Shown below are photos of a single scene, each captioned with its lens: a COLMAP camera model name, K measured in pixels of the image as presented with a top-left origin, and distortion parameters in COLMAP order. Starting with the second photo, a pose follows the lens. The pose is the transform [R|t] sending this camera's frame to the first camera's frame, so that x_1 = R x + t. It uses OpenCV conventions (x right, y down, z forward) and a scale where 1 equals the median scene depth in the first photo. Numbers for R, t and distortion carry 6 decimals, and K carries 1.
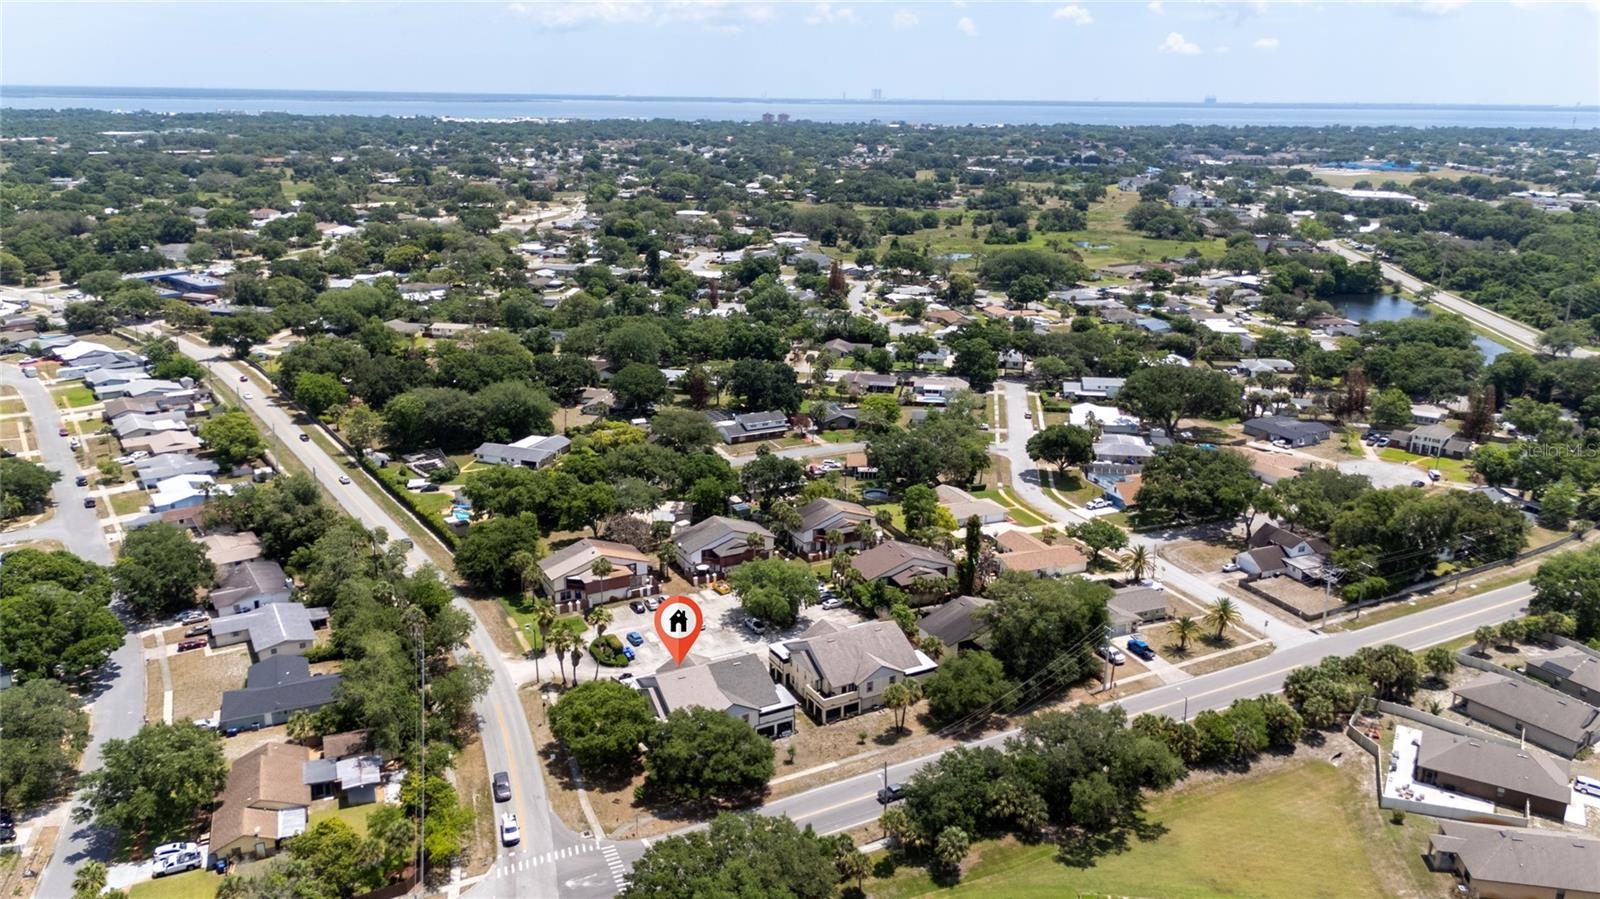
lens RADIAL K [[1166.9, 0, 800.0], [0, 1166.9, 449.5], [0, 0, 1]] dist [0.076455, -0.077612]
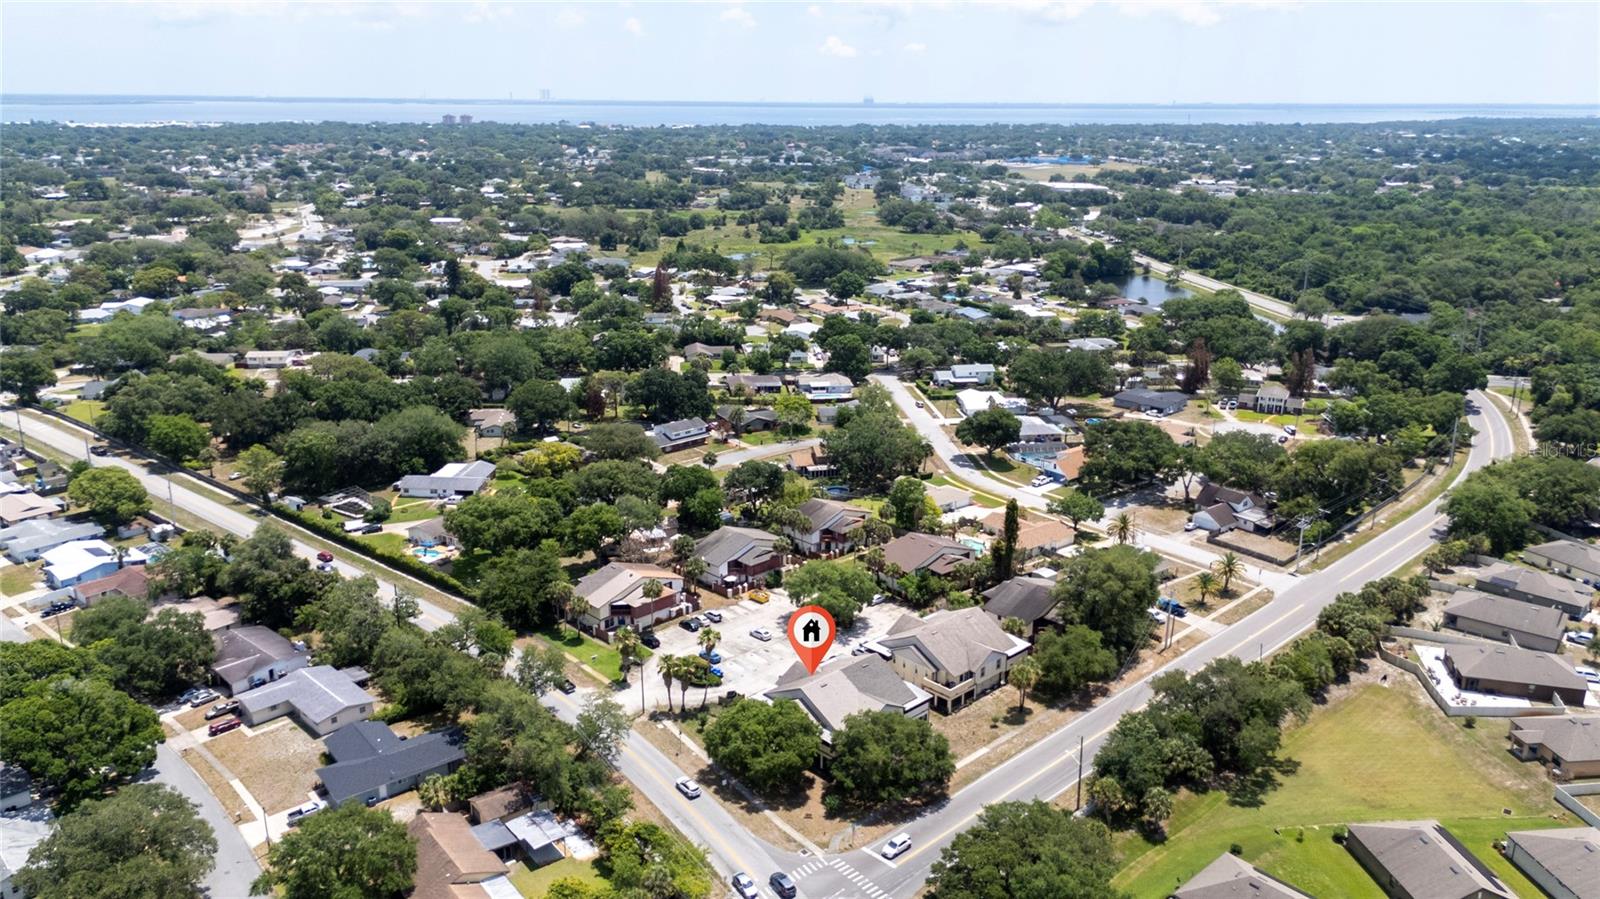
lens RADIAL K [[1166.9, 0, 800.0], [0, 1166.9, 449.5], [0, 0, 1]] dist [0.076455, -0.077612]
pose [[0.964381, -0.082346, 0.251371, -0.204915], [0.082437, 0.996544, 0.010186, -0.010237], [-0.251342, 0.010899, 0.967837, 0.022016]]
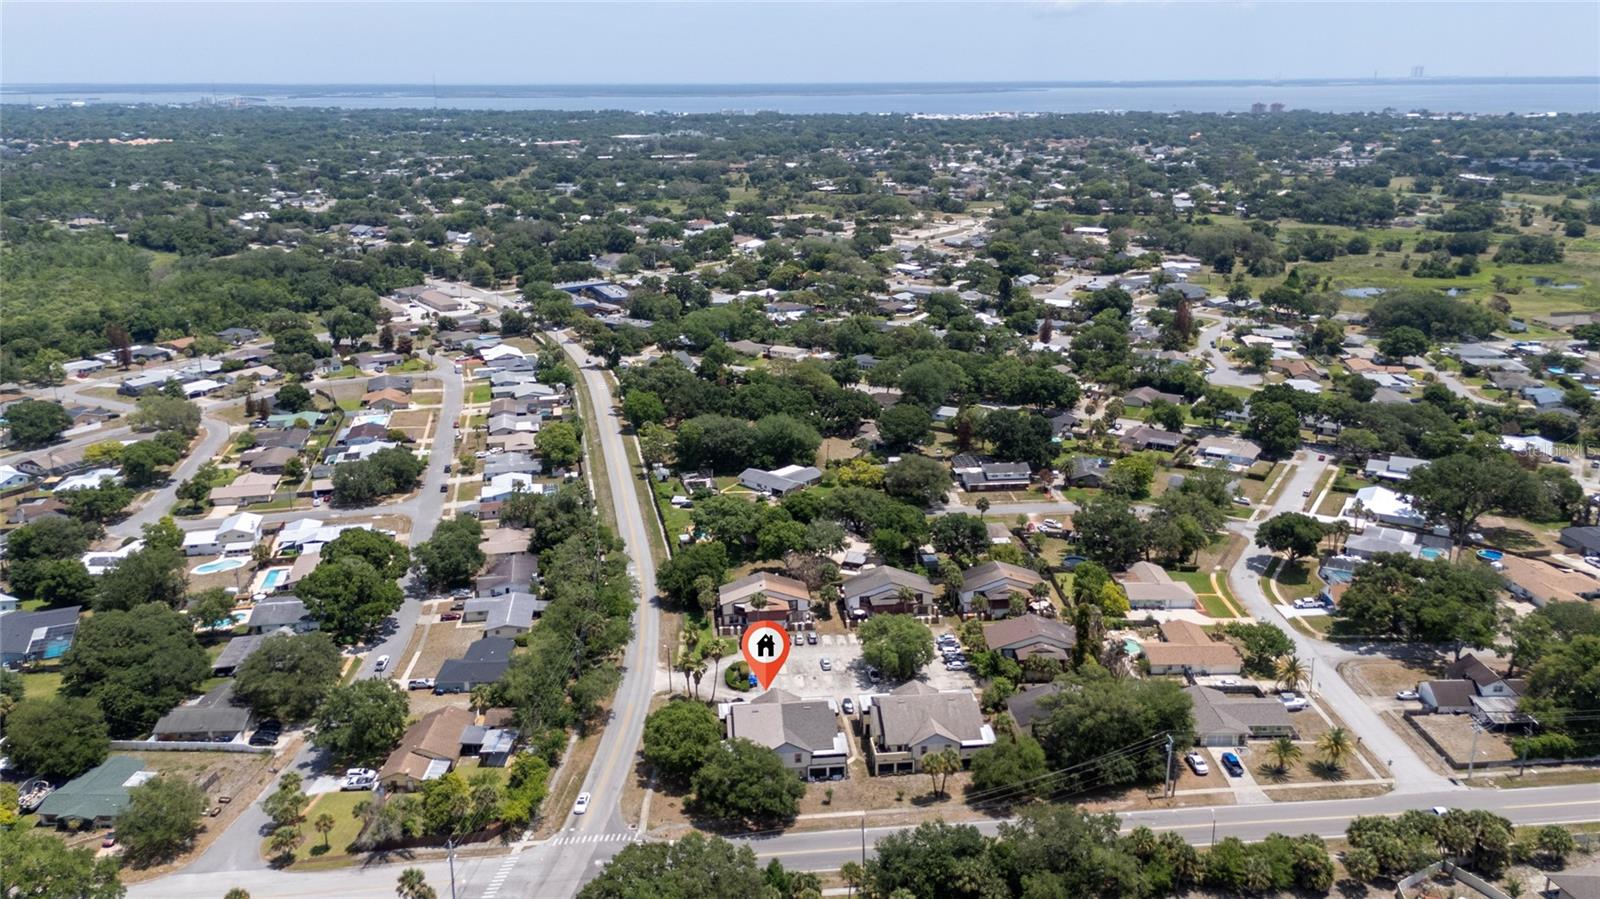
lens RADIAL K [[1190.0, 0, 801.7], [0, 1190.0, 470.6], [0, 0, 1]] dist [0.077912, -0.078728]
pose [[0.925535, 0.102195, -0.364611, 0.201389], [-0.094829, 0.994764, 0.038103, -0.053380], [0.366596, -0.000690, 0.930380, -0.048205]]
